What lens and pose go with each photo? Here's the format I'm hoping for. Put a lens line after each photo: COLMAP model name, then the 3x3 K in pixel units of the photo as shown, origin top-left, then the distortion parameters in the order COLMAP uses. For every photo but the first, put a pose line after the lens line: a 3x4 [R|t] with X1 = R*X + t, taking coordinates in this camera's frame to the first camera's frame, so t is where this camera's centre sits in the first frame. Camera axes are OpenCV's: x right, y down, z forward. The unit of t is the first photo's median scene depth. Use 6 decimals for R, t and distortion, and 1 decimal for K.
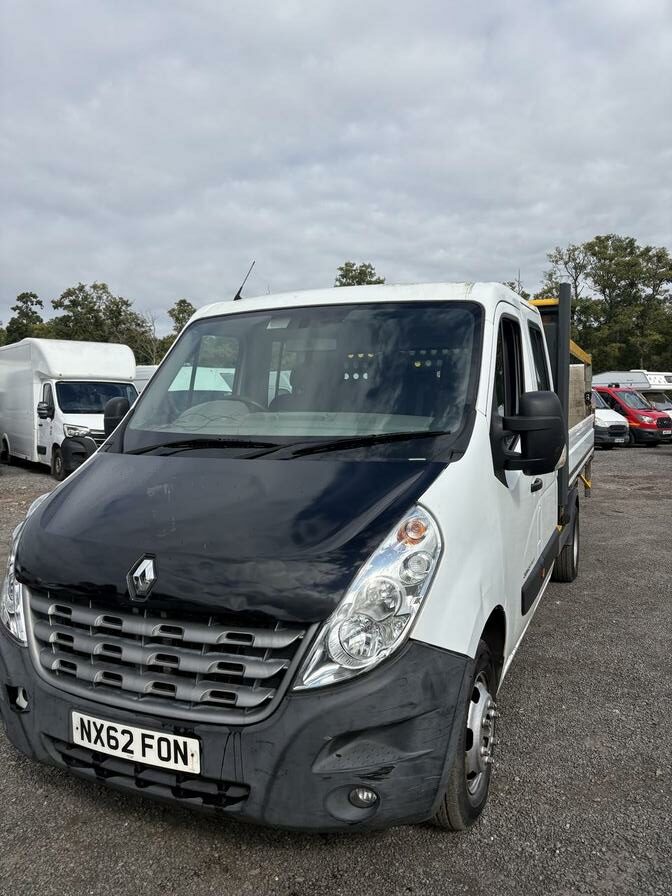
lens RADIAL K [[674.7, 0, 341.0], [0, 674.7, 442.8], [0, 0, 1]] dist [0.008399, 0.007619]
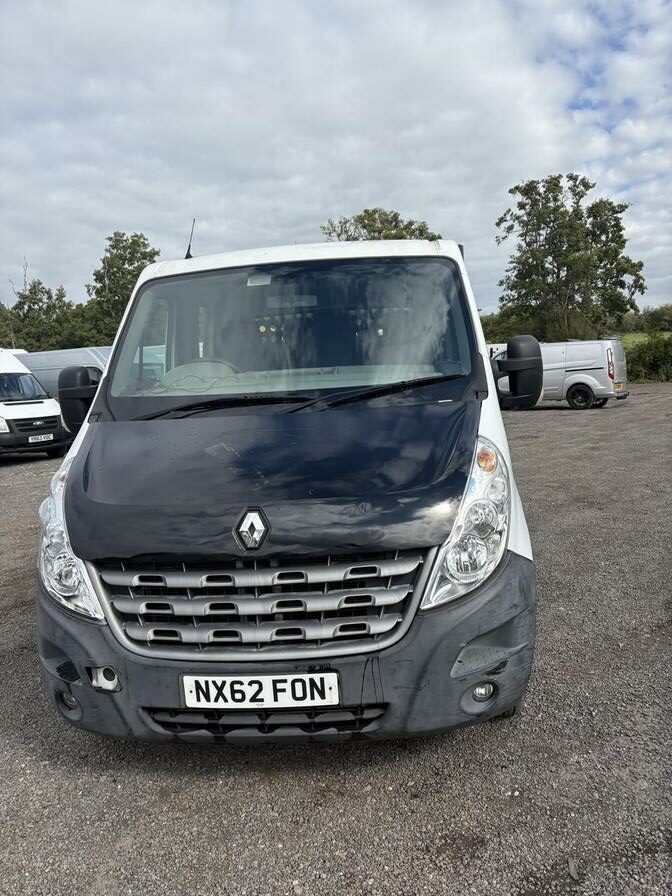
lens RADIAL K [[674.7, 0, 340.2], [0, 674.7, 457.4], [0, 0, 1]] dist [0.008399, 0.007619]
pose [[0.945161, -0.093038, 0.313074, -0.460036], [0.074794, 0.994752, 0.069817, 0.031139], [-0.317926, -0.042572, 0.947159, 0.017079]]
